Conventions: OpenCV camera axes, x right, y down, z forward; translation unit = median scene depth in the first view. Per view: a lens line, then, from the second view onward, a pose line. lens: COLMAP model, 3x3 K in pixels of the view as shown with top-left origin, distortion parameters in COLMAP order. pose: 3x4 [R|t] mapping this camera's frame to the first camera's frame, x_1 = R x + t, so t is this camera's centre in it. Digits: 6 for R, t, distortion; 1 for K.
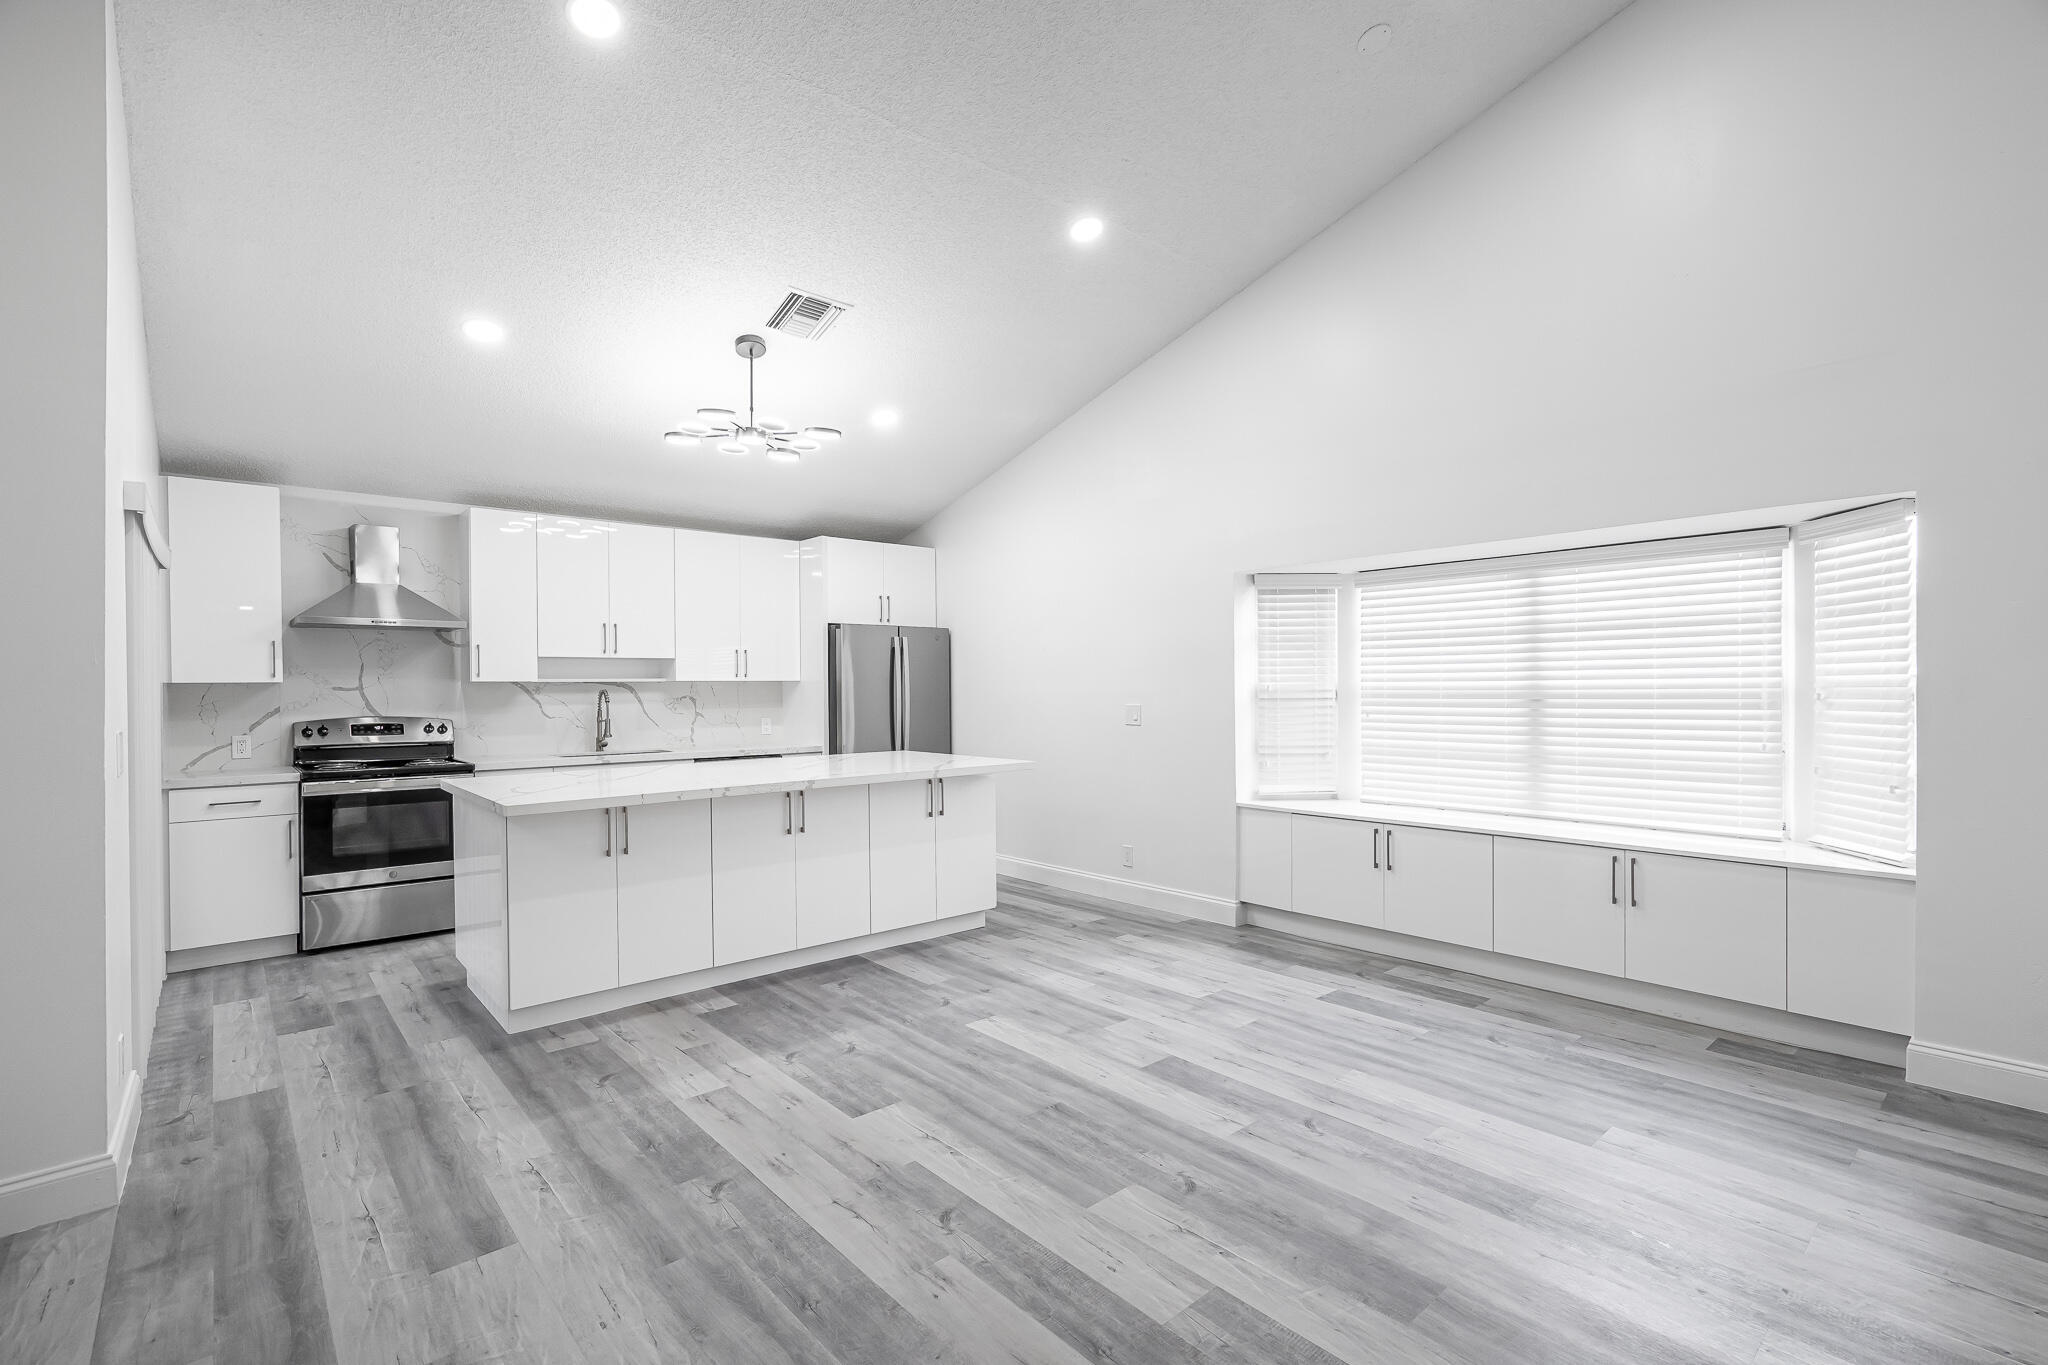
lens RADIAL K [[929.3, 0, 1021.1], [0, 929.3, 689.6], [0, 0, 1]] dist [0.000916, 0.000720]
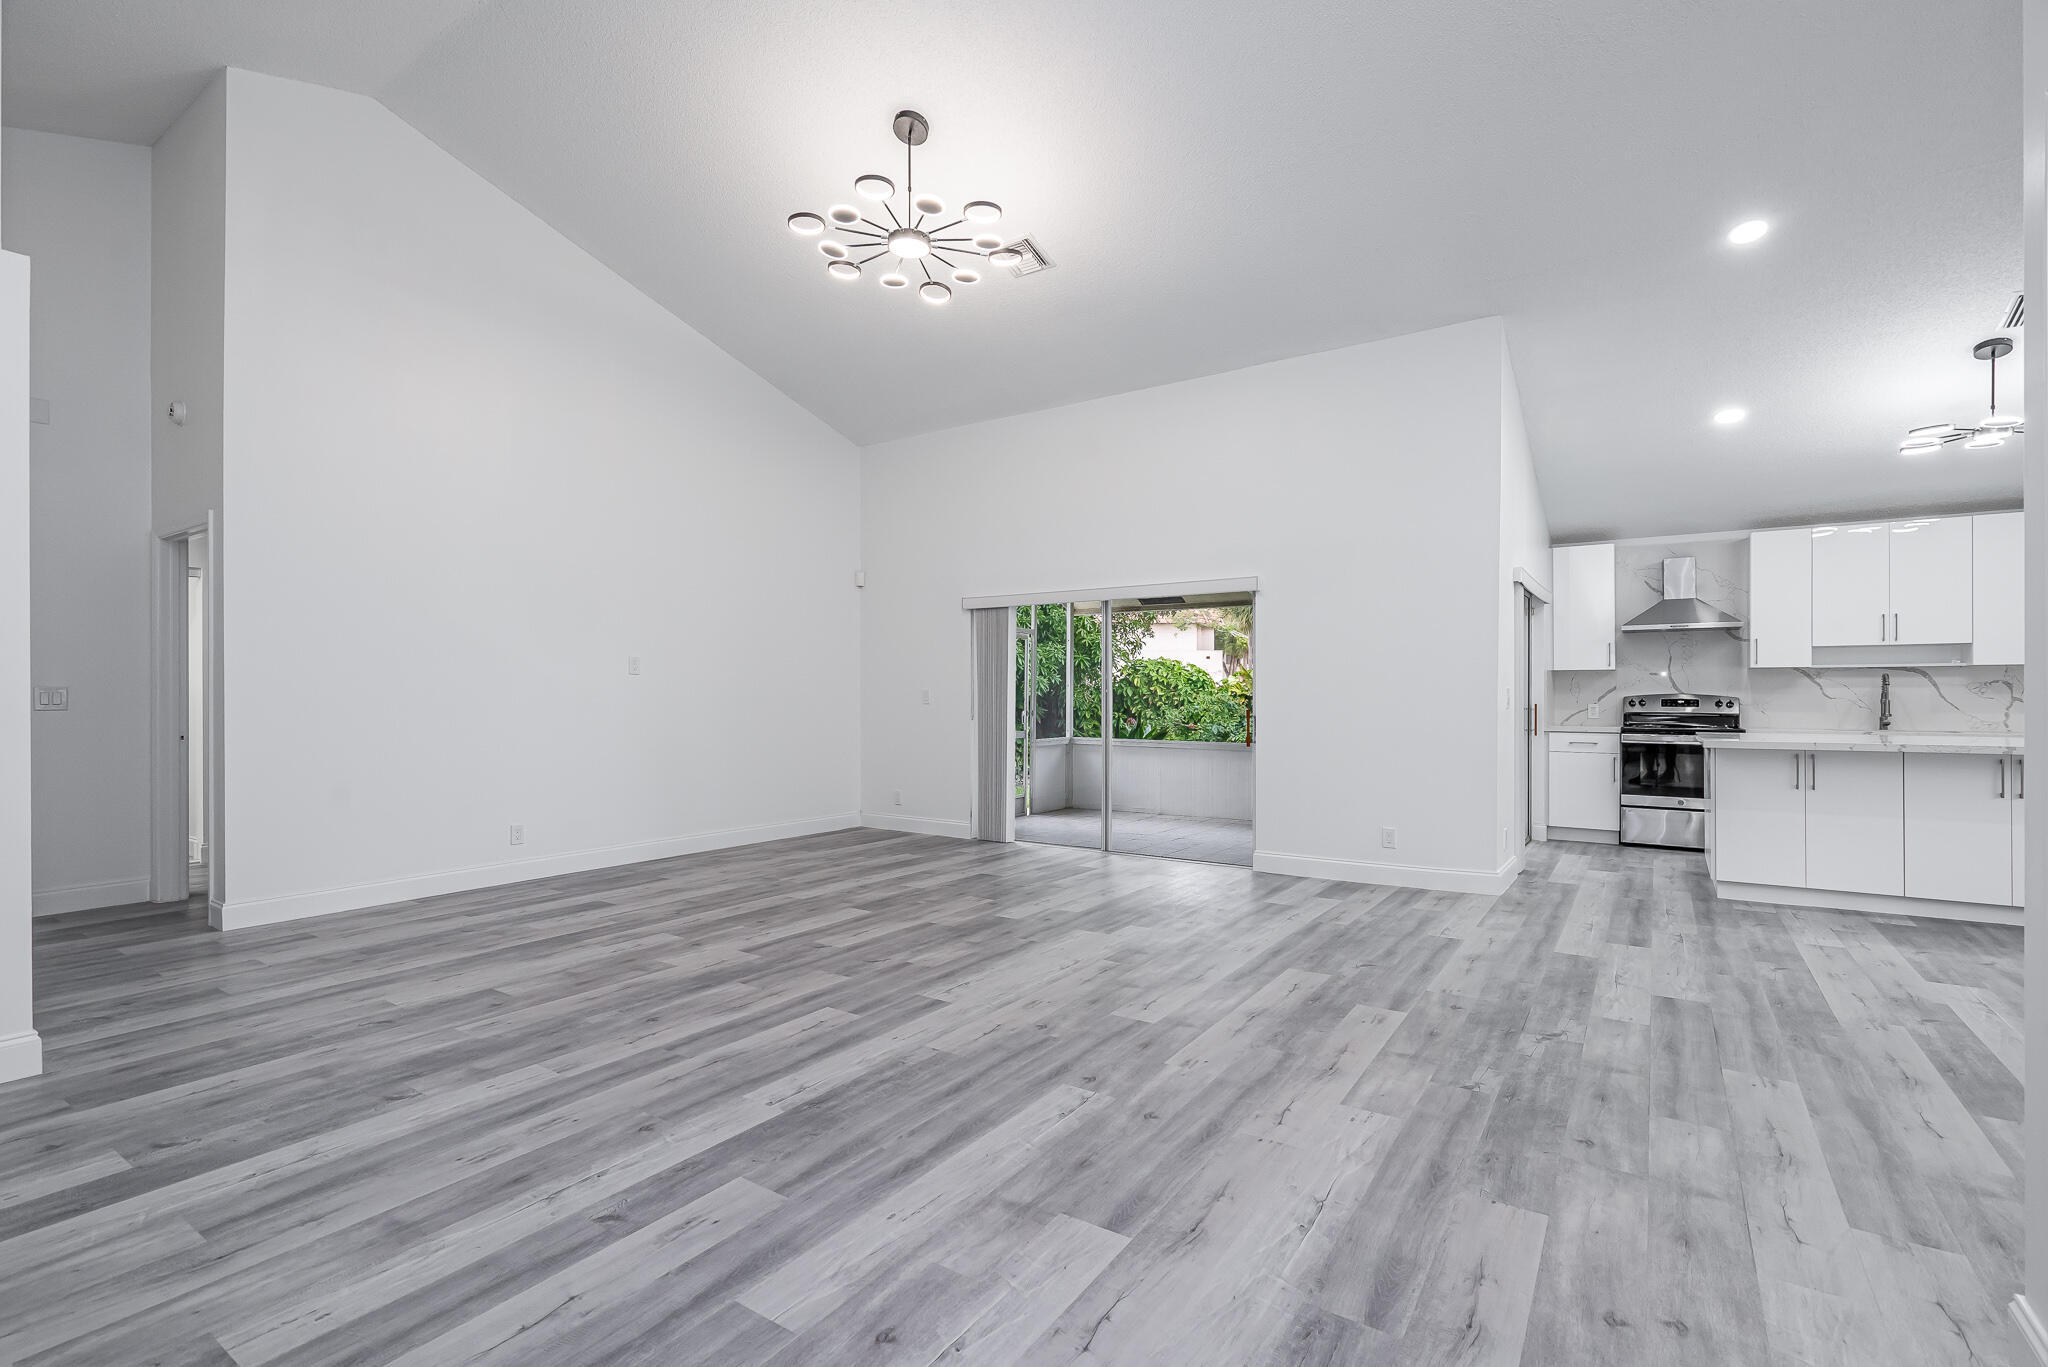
lens RADIAL K [[929.3, 0, 1028.2], [0, 929.3, 695.5], [0, 0, 1]] dist [0.000916, 0.000720]
pose [[0.259488, 0.010011, -0.965694, 0.399057], [-0.006413, 0.999942, 0.008643, 0.025650], [0.965725, 0.003950, 0.259537, -0.304869]]
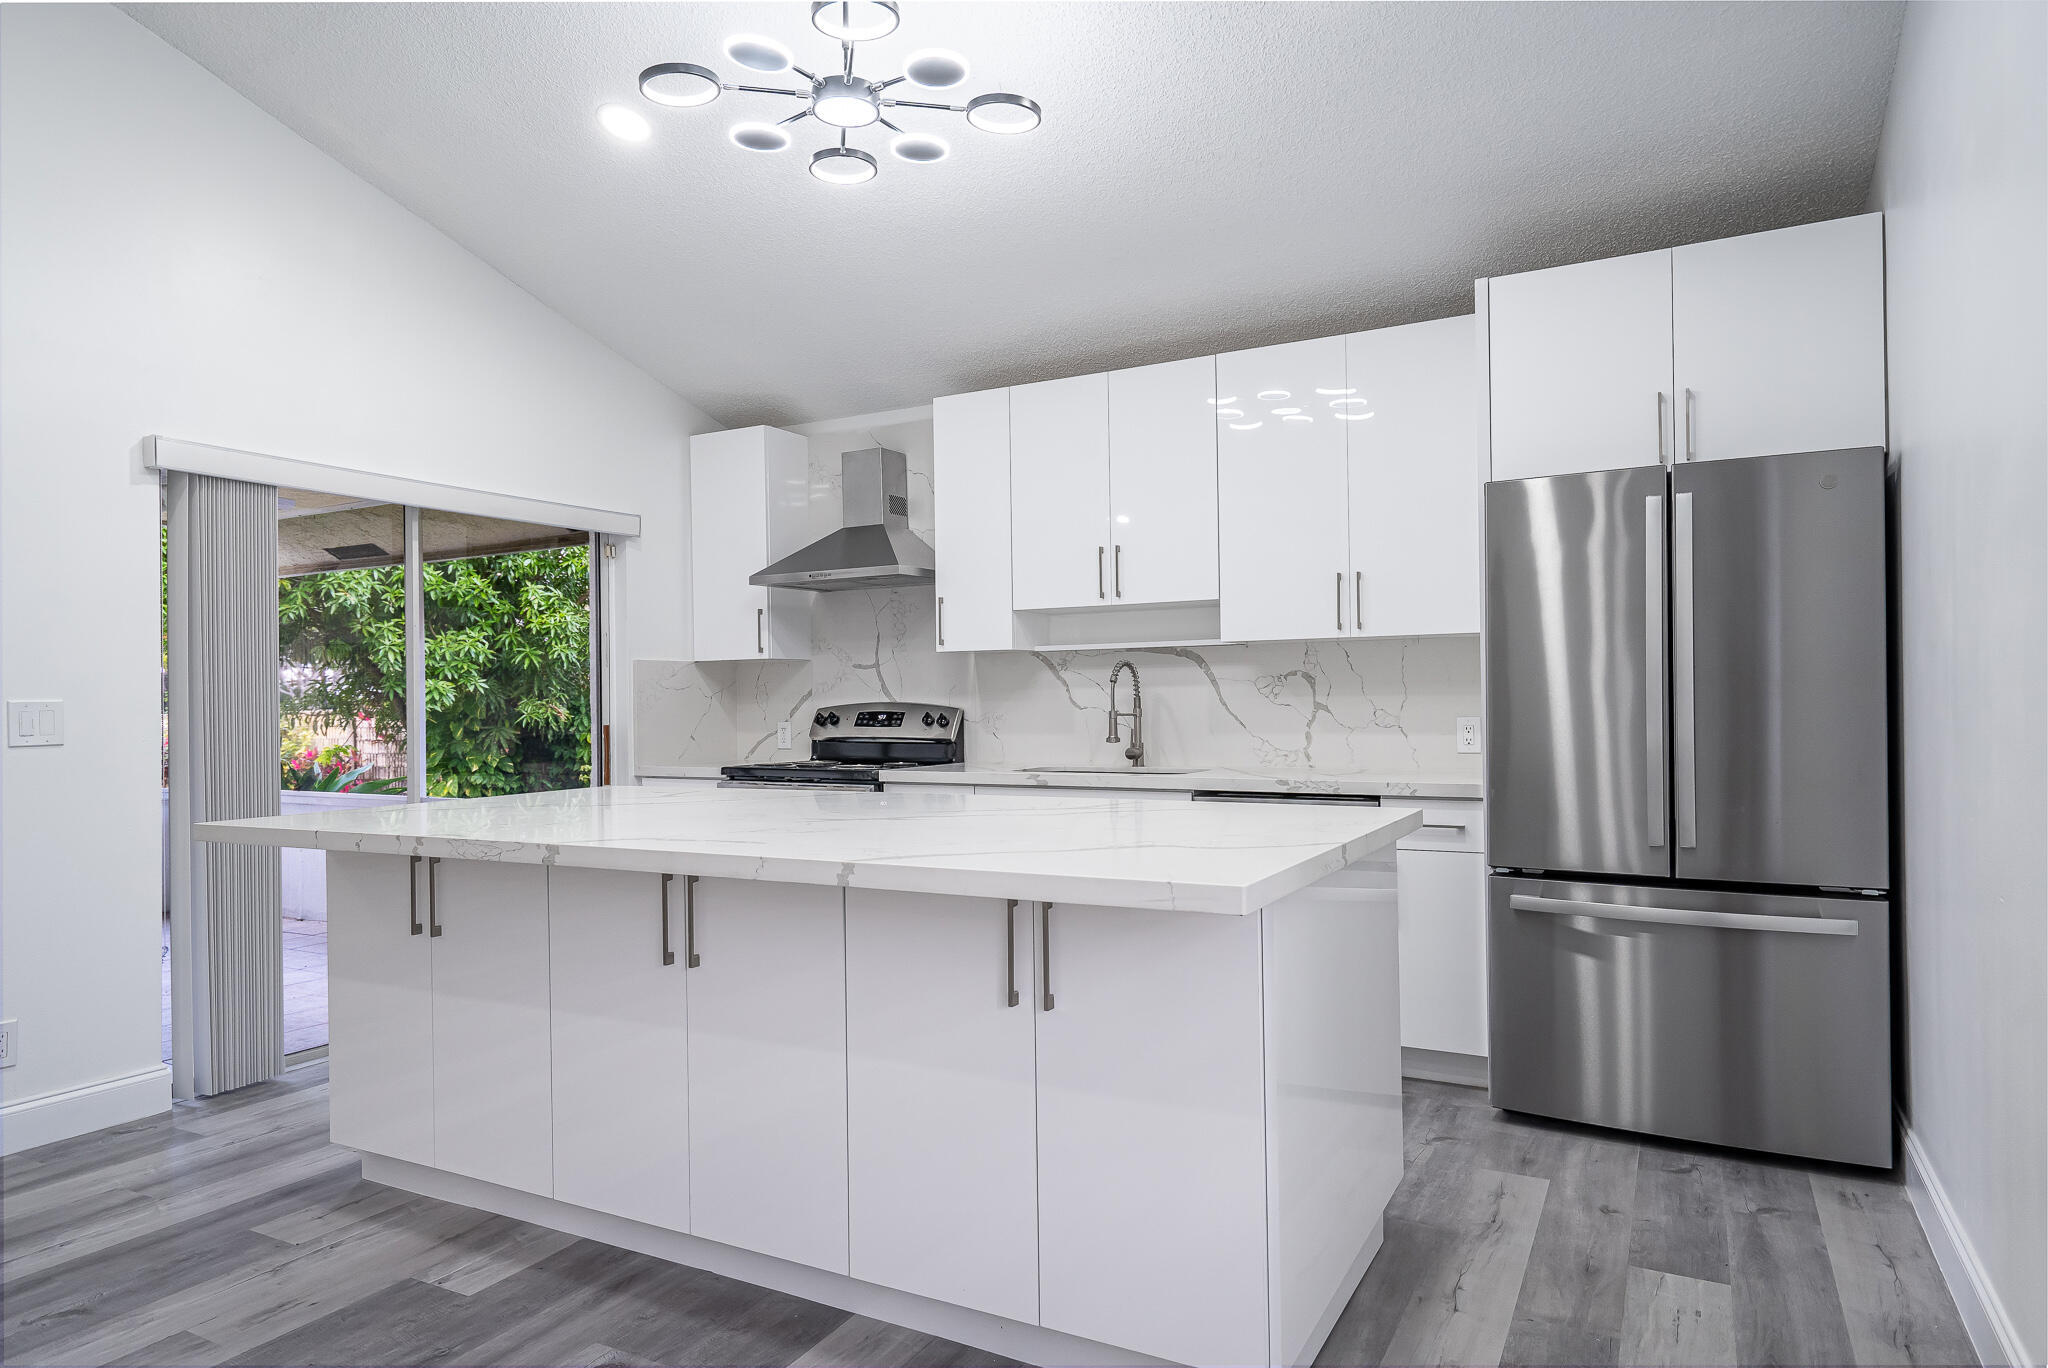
lens RADIAL K [[1233.3, 0, 1017.7], [0, 1233.3, 679.9], [0, 0, 1]] dist [0.010261, 0.001420]
pose [[0.336753, -0.010663, -0.941533, 0.288165], [0.008117, 0.999932, -0.008422, 0.019956], [0.941558, -0.004807, 0.336817, 0.761471]]
